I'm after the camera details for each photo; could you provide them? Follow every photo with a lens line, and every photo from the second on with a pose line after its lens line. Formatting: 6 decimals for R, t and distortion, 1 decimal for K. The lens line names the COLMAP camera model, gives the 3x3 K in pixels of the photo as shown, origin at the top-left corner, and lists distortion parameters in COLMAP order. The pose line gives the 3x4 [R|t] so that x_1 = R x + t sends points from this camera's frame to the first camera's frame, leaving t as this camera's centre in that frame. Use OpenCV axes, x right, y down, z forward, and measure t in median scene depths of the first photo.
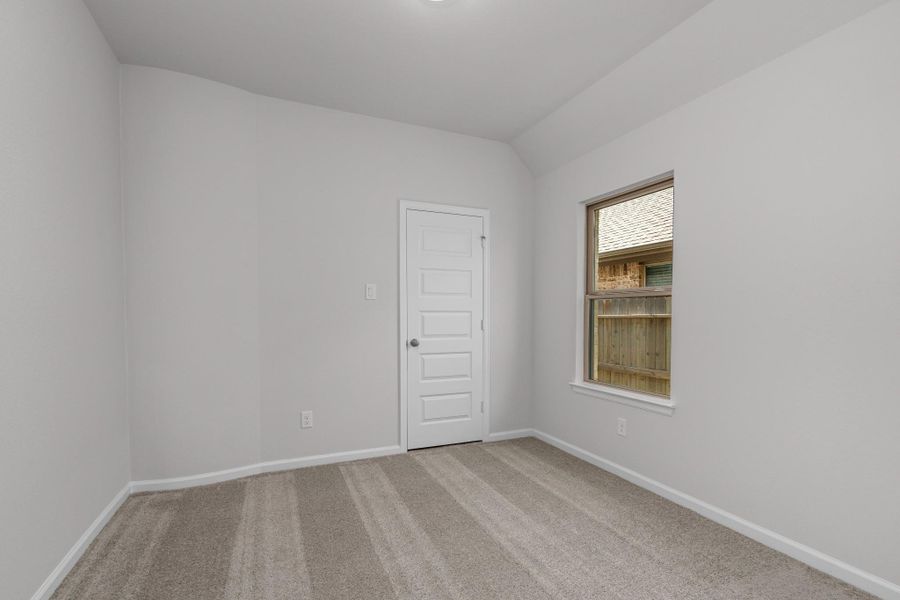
lens RADIAL K [[411.9, 0, 450.0], [0, 411.9, 300.0], [0, 0, 1]] dist [0.000465, -0.000406]
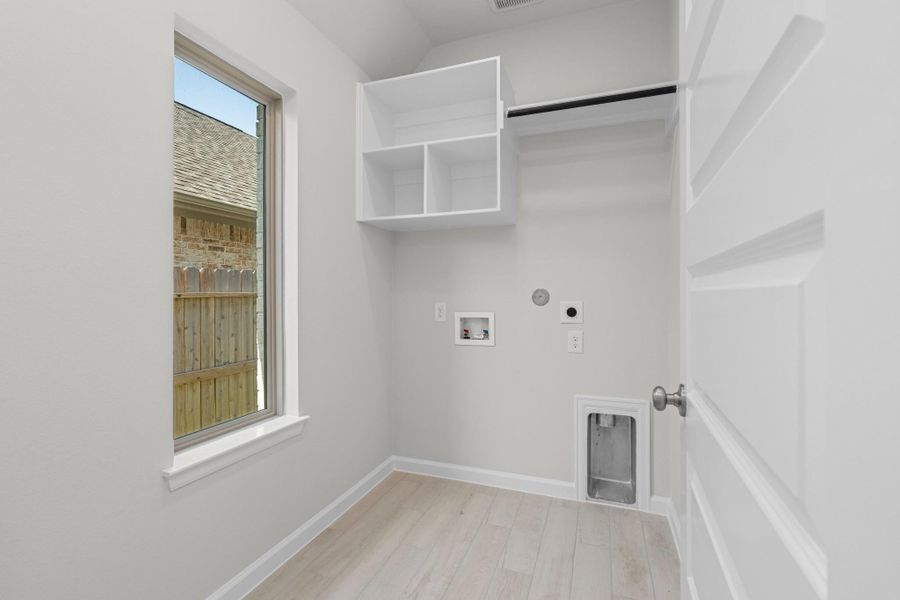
lens RADIAL K [[411.9, 0, 450.0], [0, 411.9, 300.0], [0, 0, 1]] dist [0.000465, -0.000406]
pose [[-0.708302, -0.001713, 0.705908, -0.375836], [-0.019940, 0.999647, -0.017582, 0.053187], [-0.705628, -0.026529, -0.708085, 1.231885]]
